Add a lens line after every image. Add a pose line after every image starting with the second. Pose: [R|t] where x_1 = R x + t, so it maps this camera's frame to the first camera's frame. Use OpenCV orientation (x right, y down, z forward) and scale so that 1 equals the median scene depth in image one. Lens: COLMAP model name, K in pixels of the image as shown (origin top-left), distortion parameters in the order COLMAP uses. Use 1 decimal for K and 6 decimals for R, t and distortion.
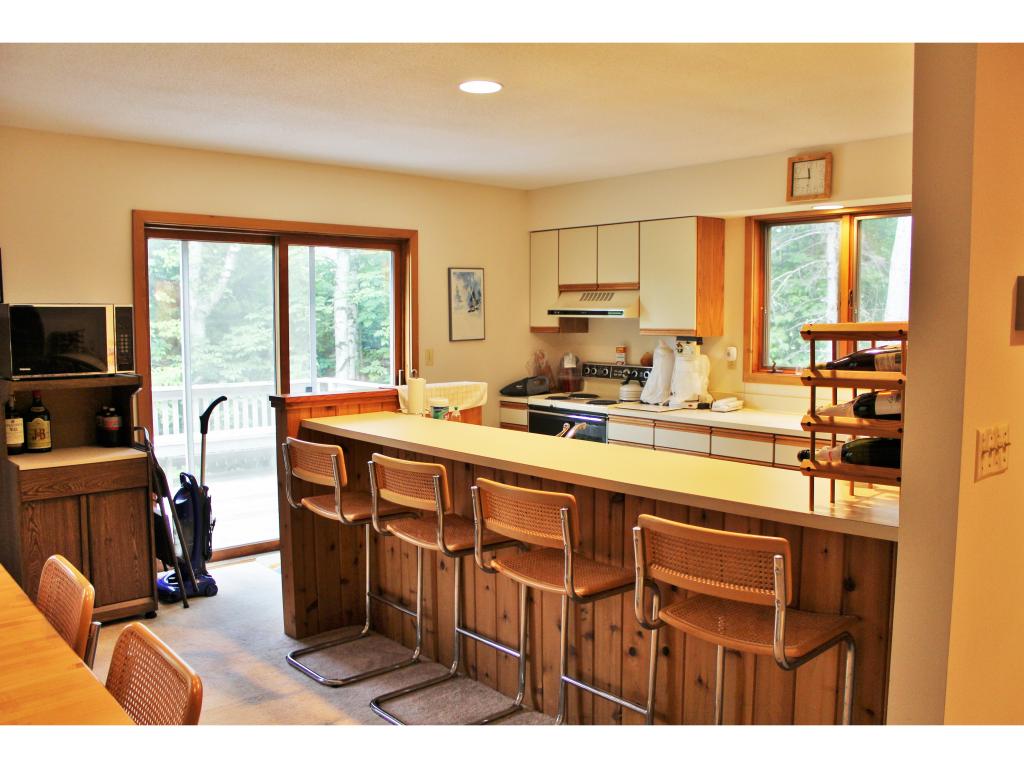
lens RADIAL K [[854.2, 0, 510.1], [0, 854.2, 390.6], [0, 0, 1]] dist [-0.155867, 0.132716]
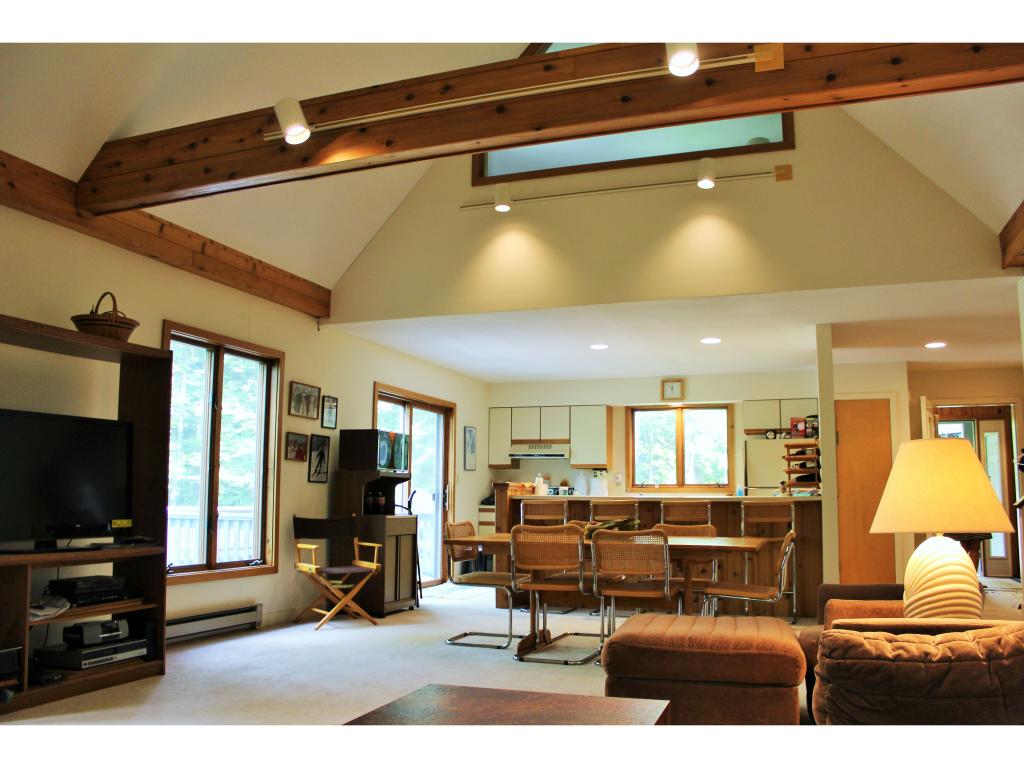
lens RADIAL K [[854.2, 0, 510.1], [0, 854.2, 390.6], [0, 0, 1]] dist [-0.155867, 0.132716]
pose [[0.889262, 0.066042, 0.452605, -0.830463], [0.027824, 0.979878, -0.197647, 0.134495], [-0.456551, 0.188353, 0.869531, -0.575281]]
